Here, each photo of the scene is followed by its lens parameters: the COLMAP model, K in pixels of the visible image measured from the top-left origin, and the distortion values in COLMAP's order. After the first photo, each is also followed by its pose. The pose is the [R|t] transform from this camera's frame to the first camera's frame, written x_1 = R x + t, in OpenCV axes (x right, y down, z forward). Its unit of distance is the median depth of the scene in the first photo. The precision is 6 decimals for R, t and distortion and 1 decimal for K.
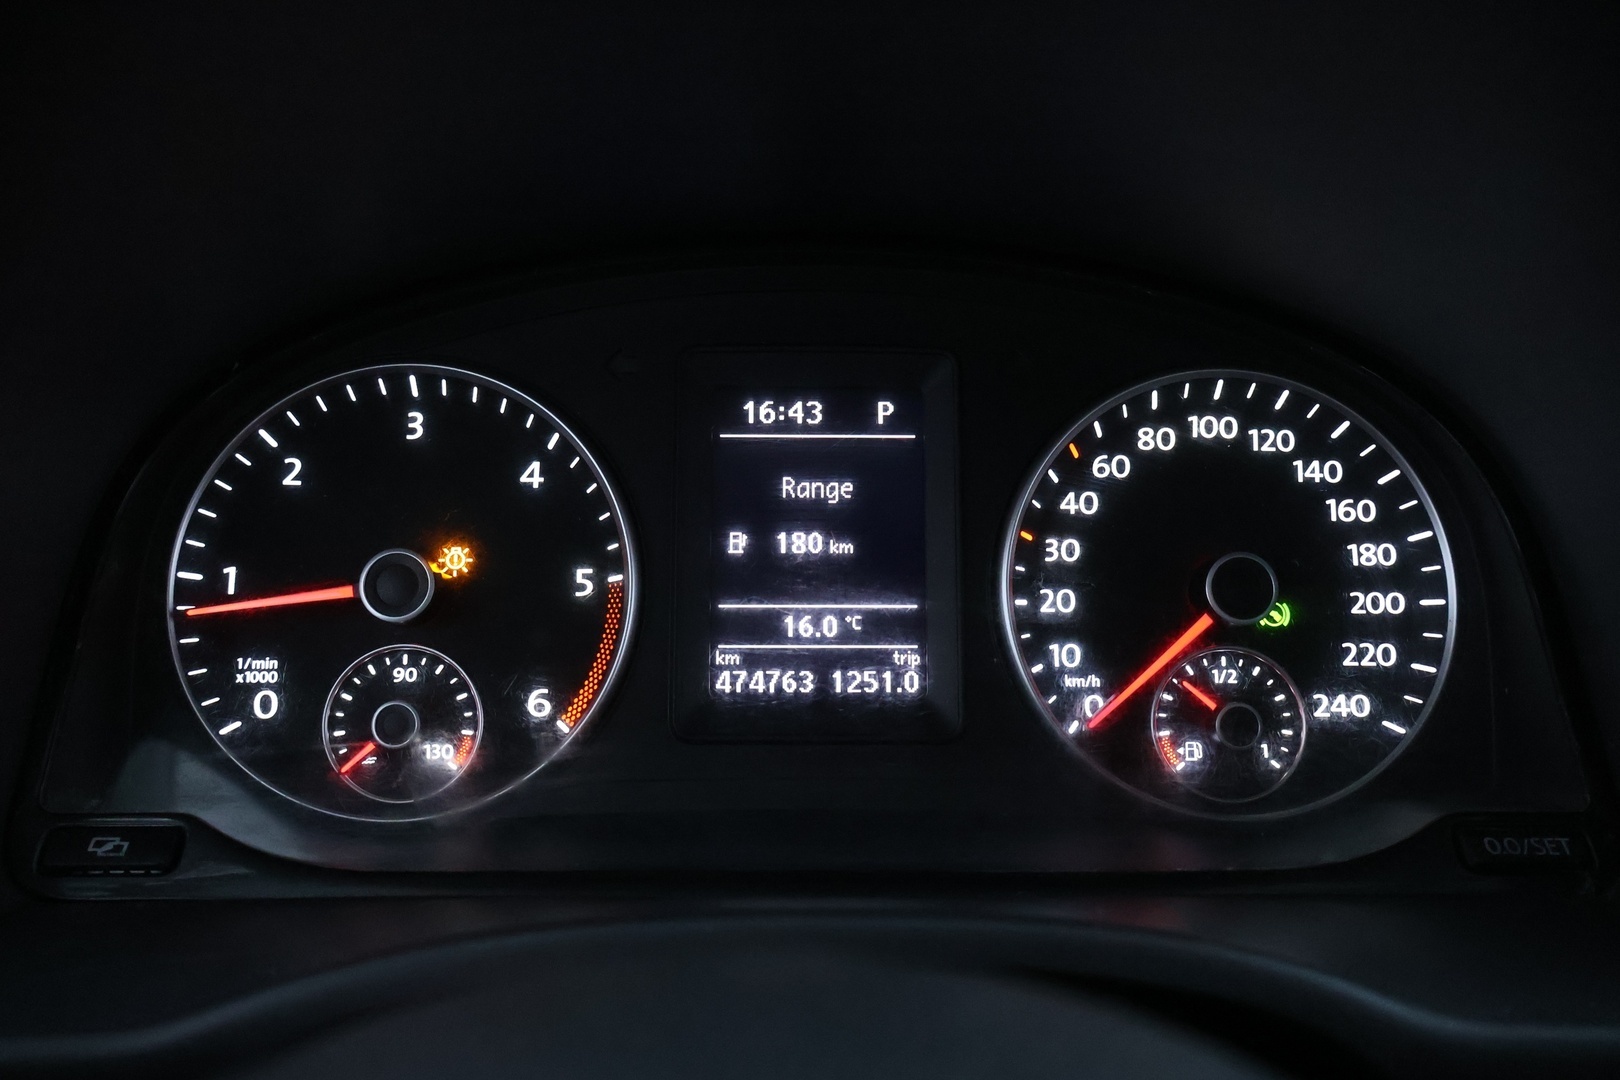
lens RADIAL K [[1368.4, 0, 799.9], [0, 1368.4, 538.1], [0, 0, 1]] dist [-0.009128, 0.007753]
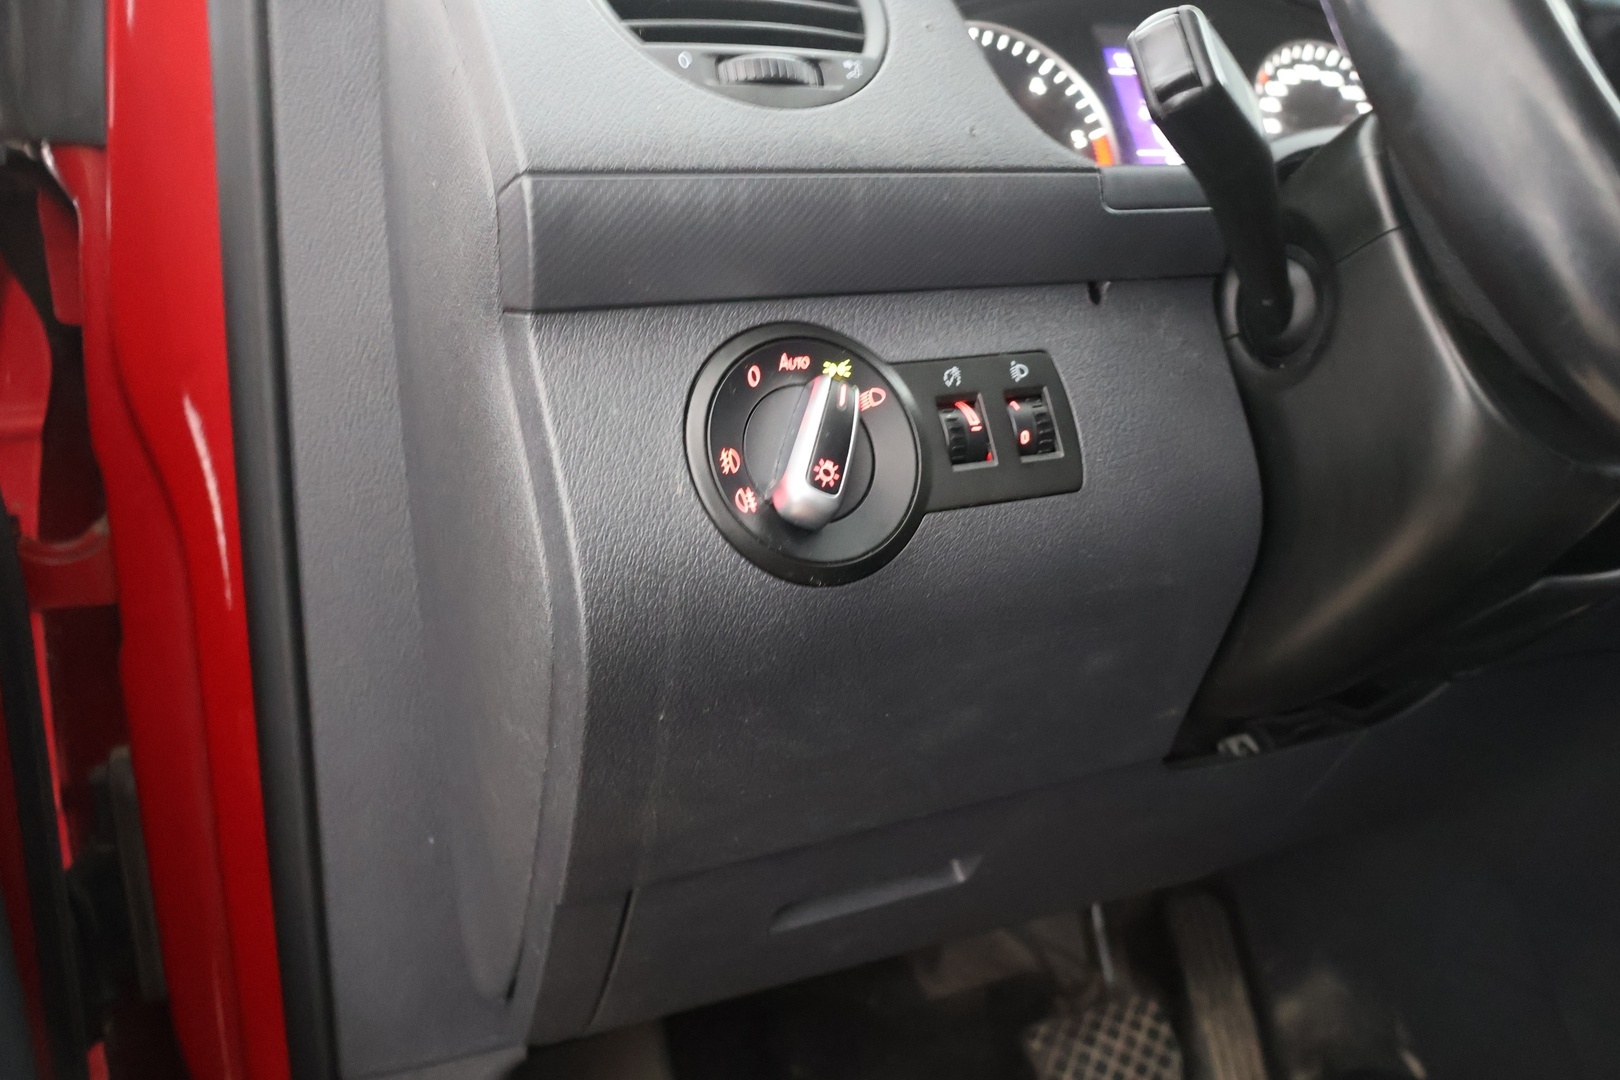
lens RADIAL K [[1368.4, 0, 806.8], [0, 1368.4, 511.7], [0, 0, 1]] dist [-0.009128, 0.007753]
pose [[0.899725, -0.119809, 0.419692, -1.292015], [0.178888, 0.978335, -0.104211, 0.634639], [-0.398114, 0.168840, 0.901664, -0.402245]]
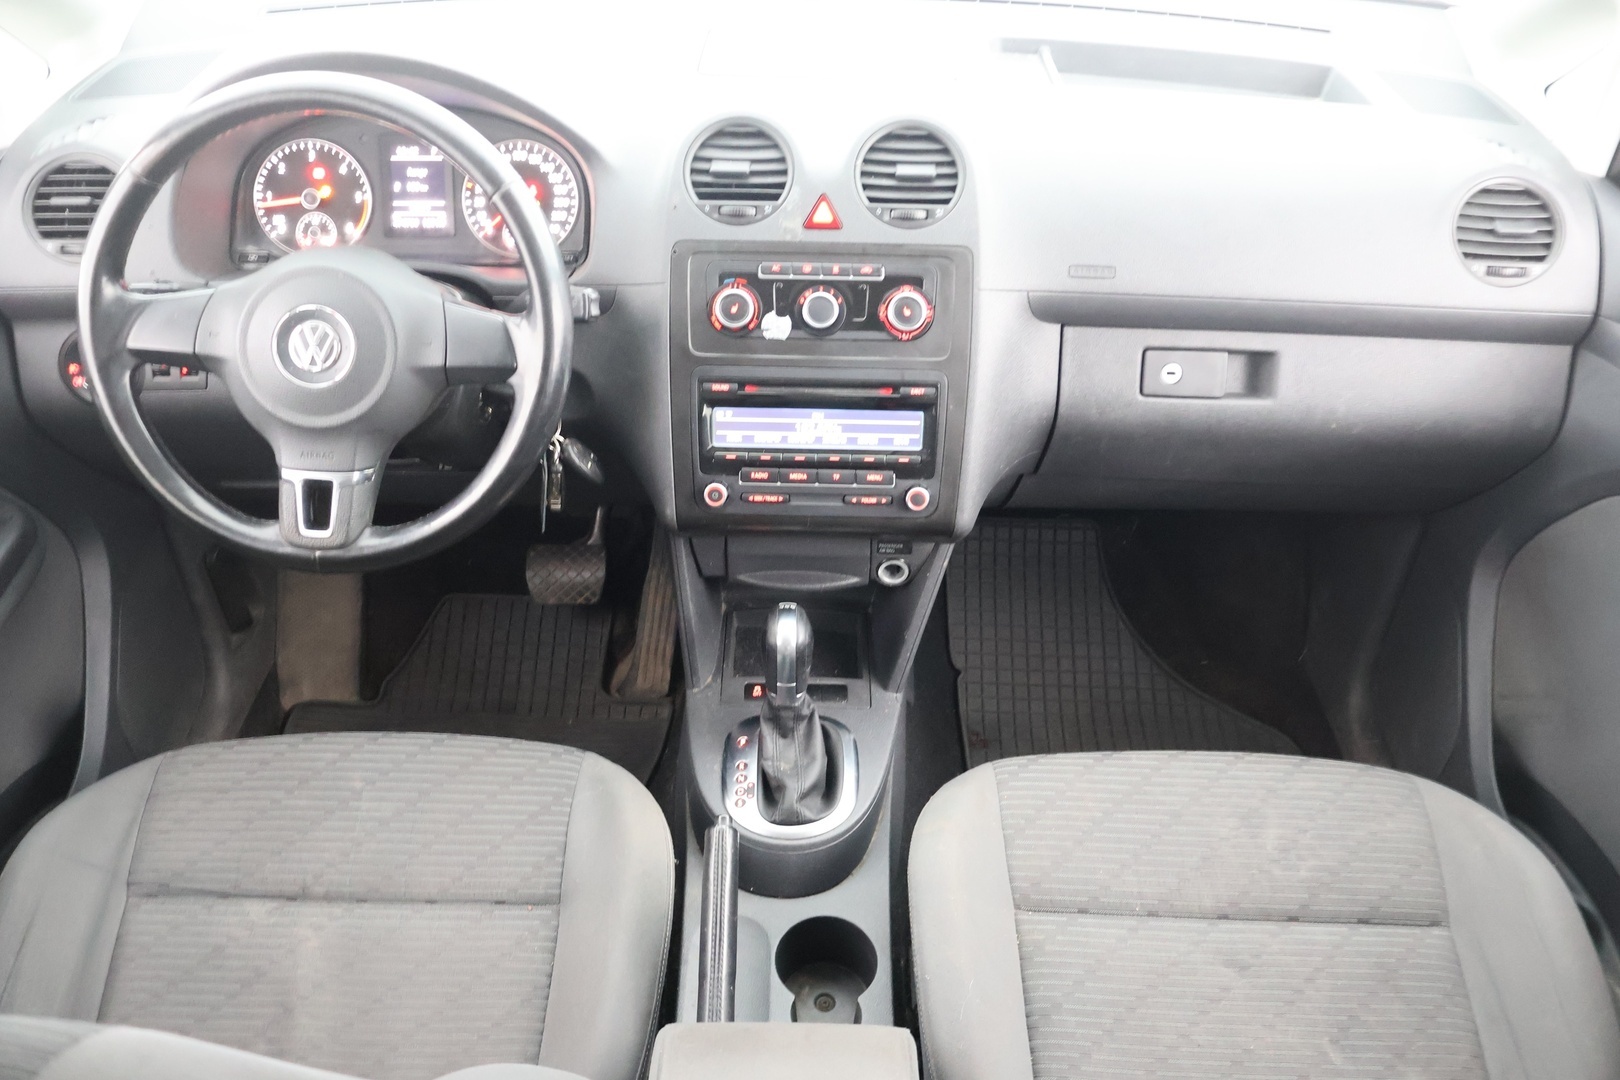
lens RADIAL K [[1368.4, 0, 806.9], [0, 1368.4, 533.8], [0, 0, 1]] dist [-0.009128, 0.007753]
pose [[0.999980, -0.001487, 0.006093, 1.111314], [-0.000443, 0.952324, 0.305089, -0.246333], [-0.006256, -0.305086, 0.952304, -3.065581]]
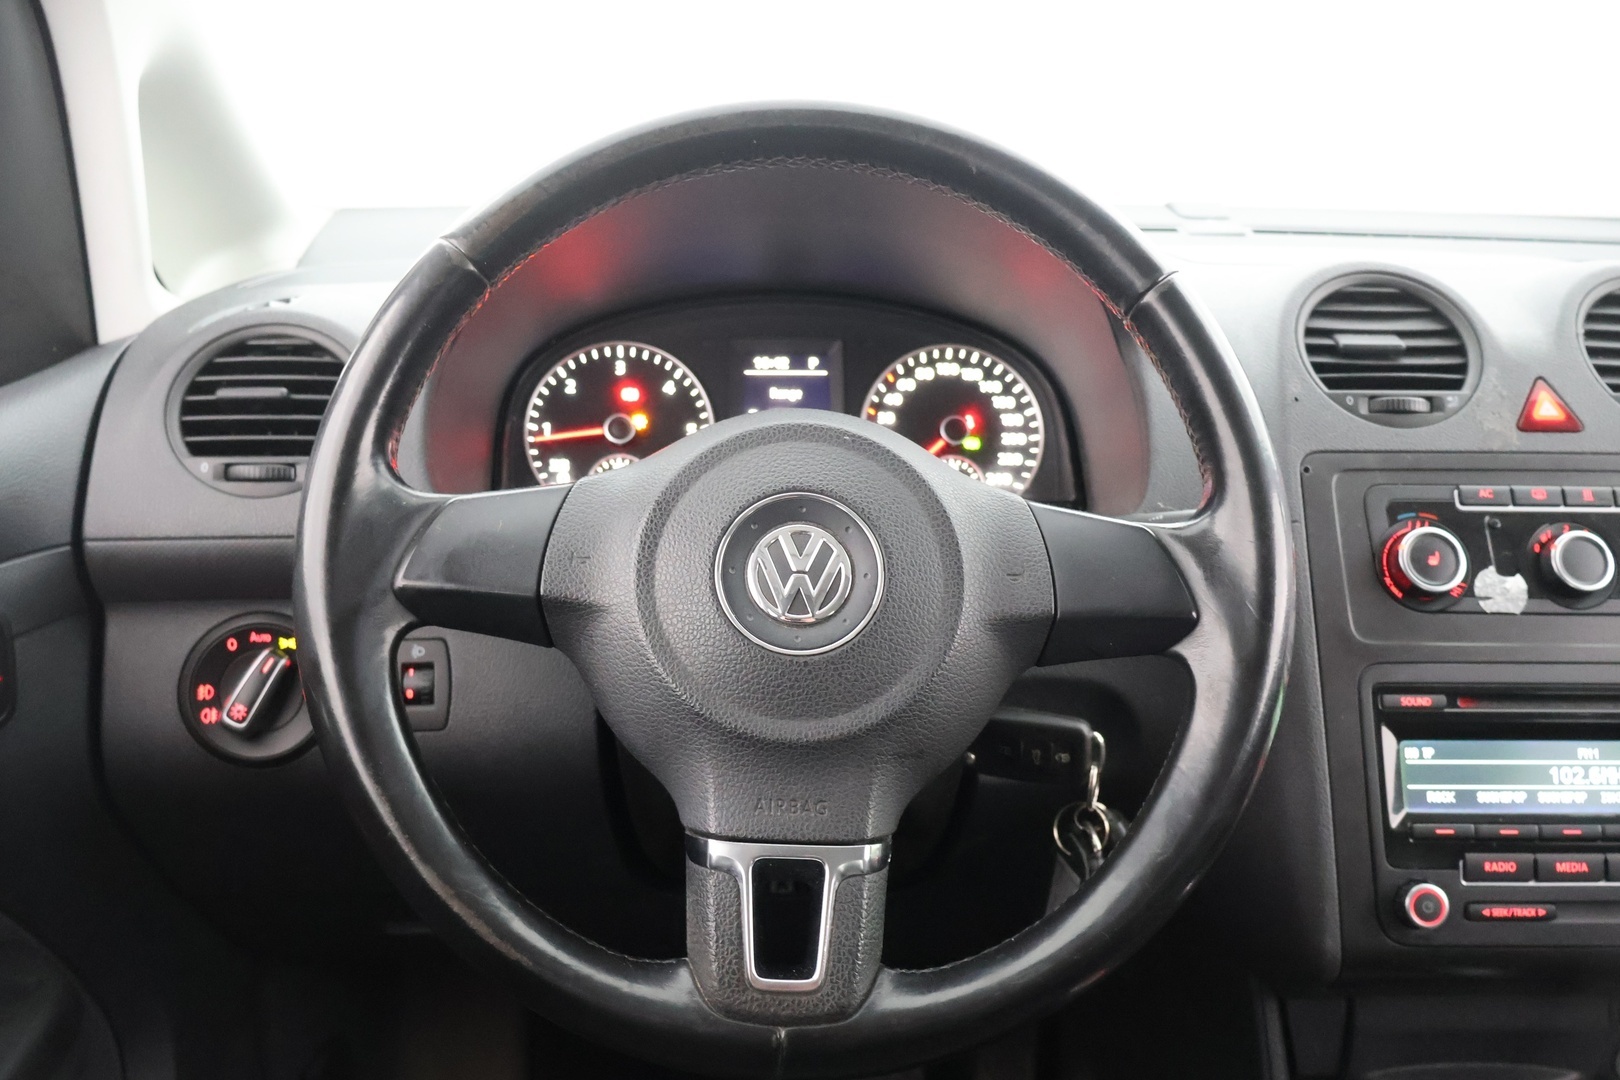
lens RADIAL K [[1368.4, 0, 806.3], [0, 1368.4, 531.4], [0, 0, 1]] dist [-0.009128, 0.007753]
pose [[0.998913, -0.006867, 0.046103, -0.065801], [0.009019, 0.998871, -0.046636, 0.327554], [-0.045730, 0.047001, 0.997847, -1.444072]]
